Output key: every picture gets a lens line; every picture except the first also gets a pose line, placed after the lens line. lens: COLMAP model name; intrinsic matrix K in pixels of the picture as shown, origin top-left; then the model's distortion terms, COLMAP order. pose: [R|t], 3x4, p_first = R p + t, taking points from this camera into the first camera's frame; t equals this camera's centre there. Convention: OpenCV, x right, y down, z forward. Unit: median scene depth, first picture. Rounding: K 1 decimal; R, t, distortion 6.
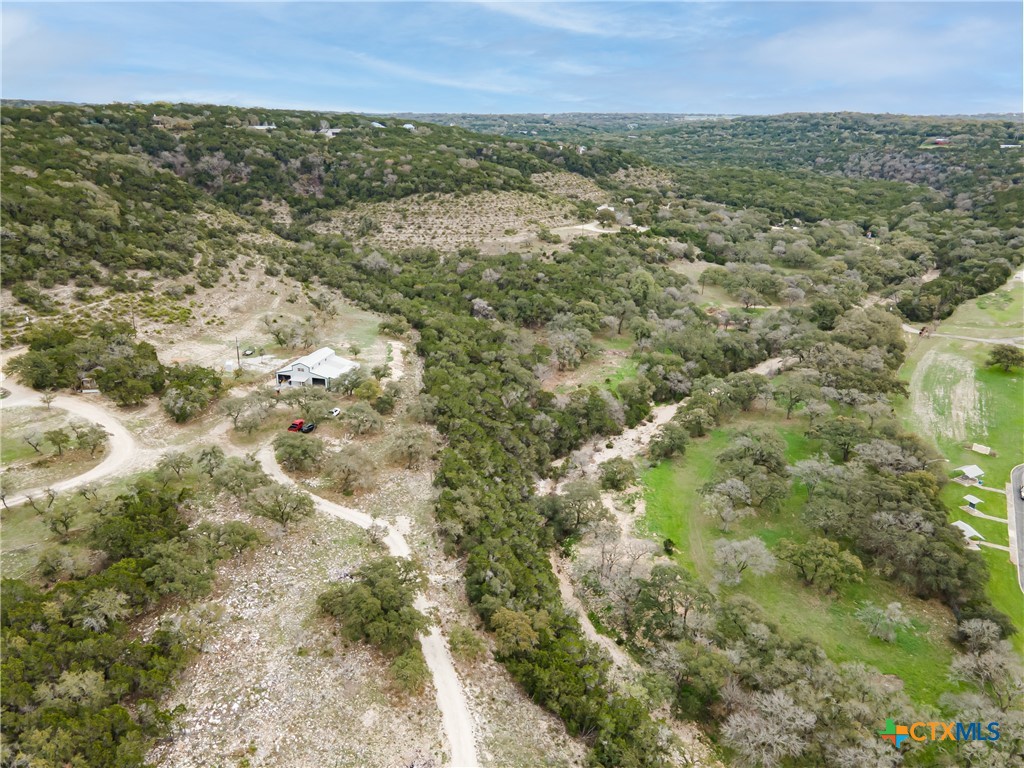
lens RADIAL K [[749.3, 0, 507.6], [0, 749.3, 379.3], [0, 0, 1]] dist [0.018919, 0.041695]
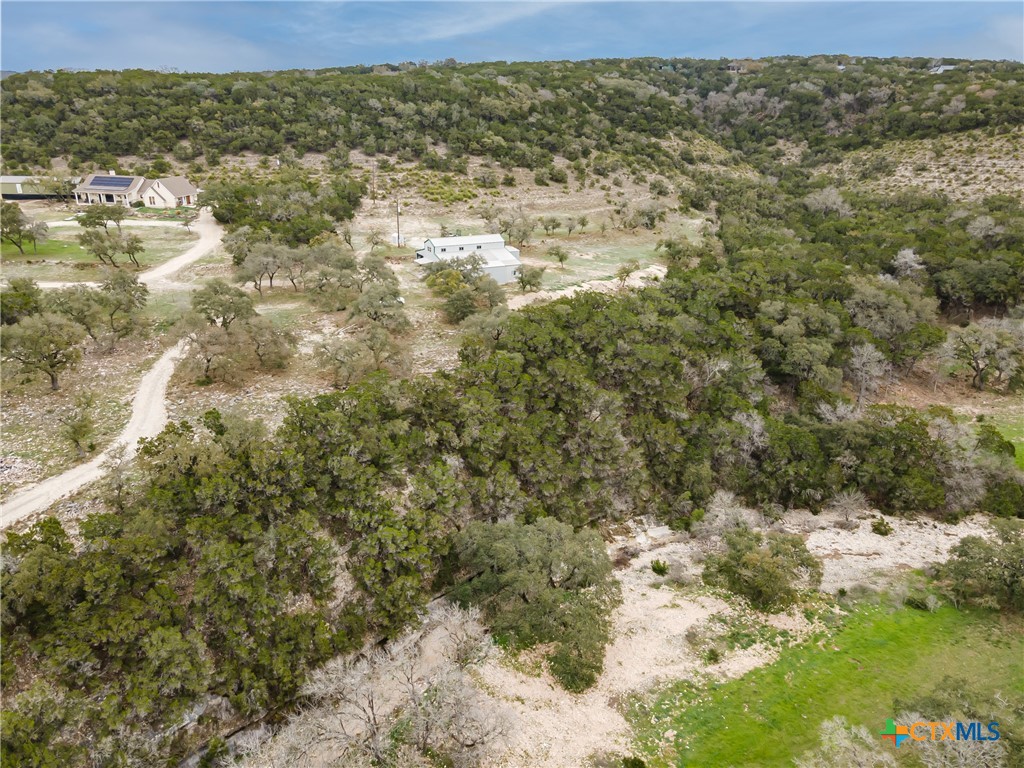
lens RADIAL K [[749.3, 0, 504.9], [0, 749.3, 376.6], [0, 0, 1]] dist [0.018919, 0.041695]
pose [[0.657087, 0.246876, -0.712242, 0.177513], [-0.252617, 0.962332, 0.100507, 0.008185], [0.710226, 0.113883, 0.694701, 0.319664]]
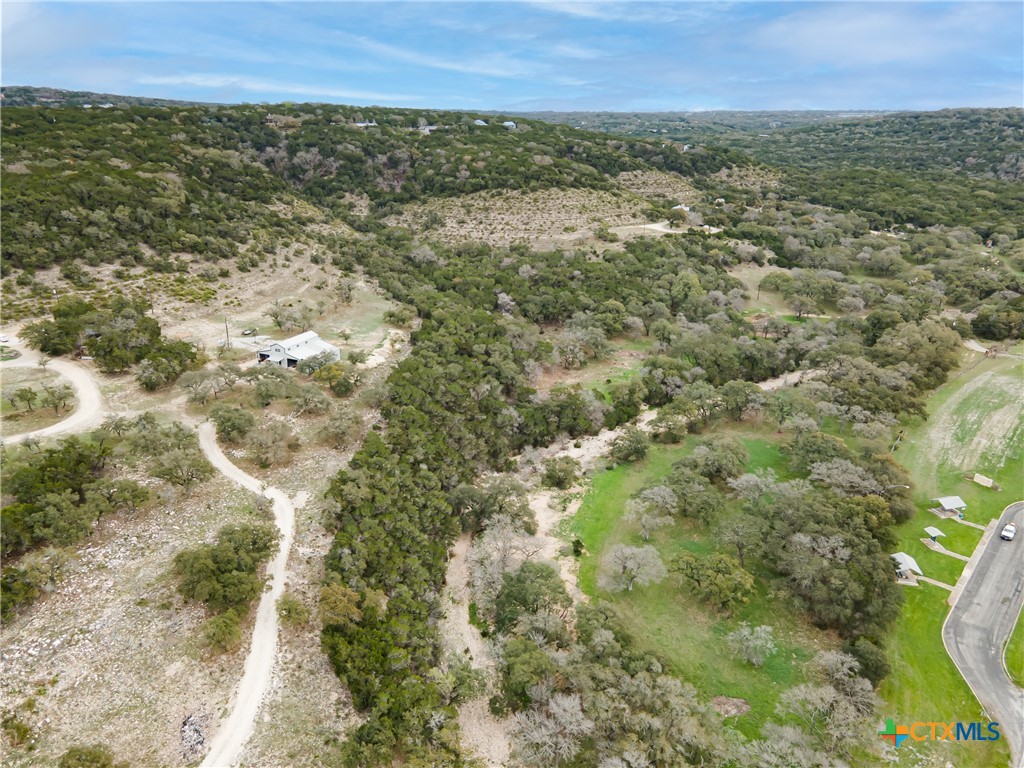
lens RADIAL K [[749.3, 0, 507.0], [0, 749.3, 378.7], [0, 0, 1]] dist [0.018919, 0.041695]
pose [[0.982306, 0.062716, -0.176470, 0.132063], [-0.062552, 0.998021, 0.006503, 0.000207], [0.176529, 0.004651, 0.984284, 0.006131]]
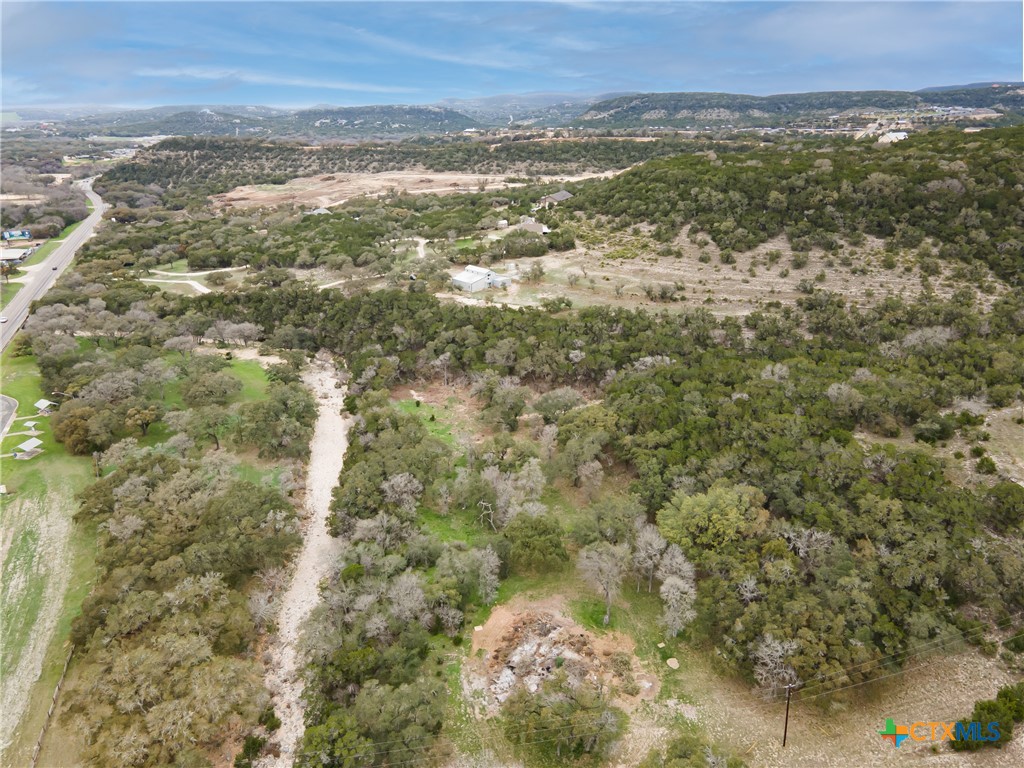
lens RADIAL K [[749.3, 0, 510.2], [0, 749.3, 386.7], [0, 0, 1]] dist [0.018919, 0.041695]
pose [[-0.604631, 0.270814, -0.749054, 0.537197], [-0.263371, 0.819551, 0.508893, -0.367002], [0.751703, 0.504971, -0.424202, 1.060599]]
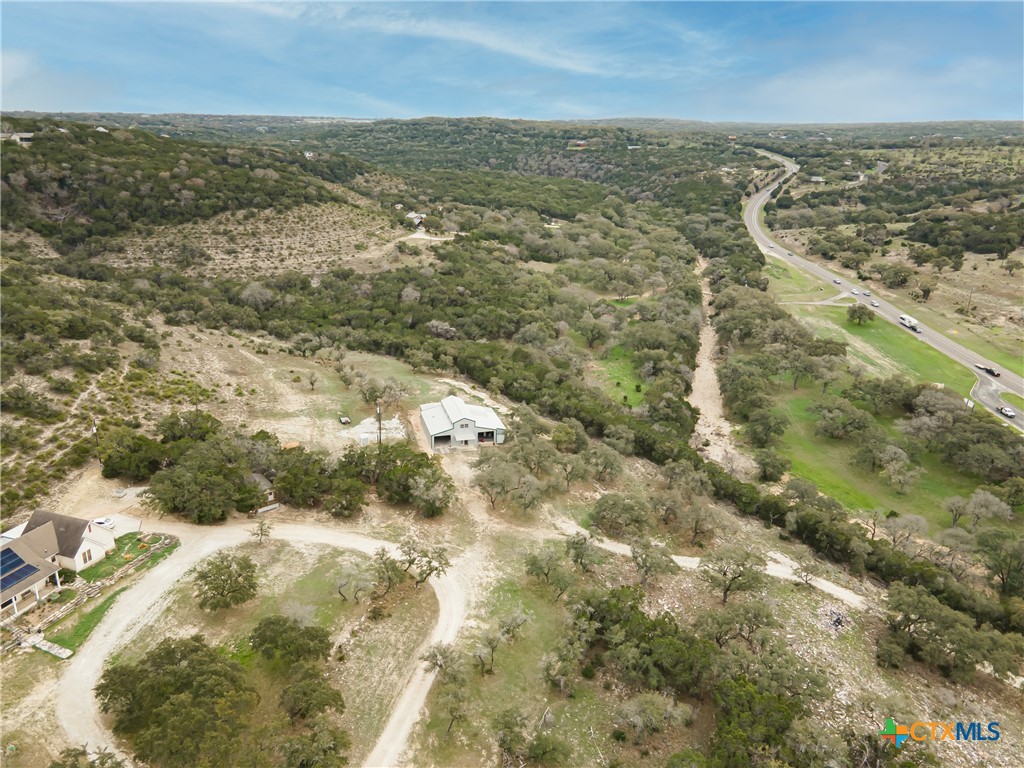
lens RADIAL K [[749.3, 0, 509.6], [0, 749.3, 379.6], [0, 0, 1]] dist [0.018919, 0.041695]
pose [[0.871216, -0.162443, 0.463244, -0.346404], [0.163552, 0.985799, 0.038095, -0.049716], [-0.462854, 0.042576, 0.885412, 0.129766]]
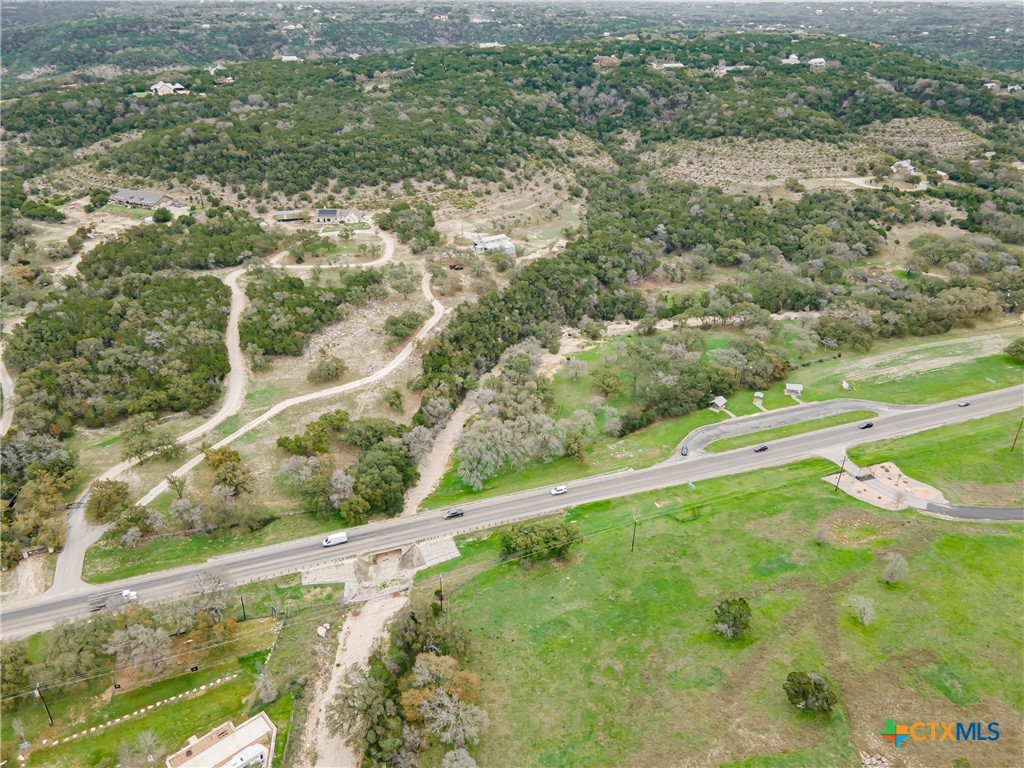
lens RADIAL K [[749.3, 0, 506.3], [0, 749.3, 375.2], [0, 0, 1]] dist [0.018919, 0.041695]
pose [[0.765371, 0.281327, -0.578845, 0.569788], [-0.207643, 0.959246, 0.191654, -0.038504], [0.609172, -0.026493, 0.792595, -0.295762]]
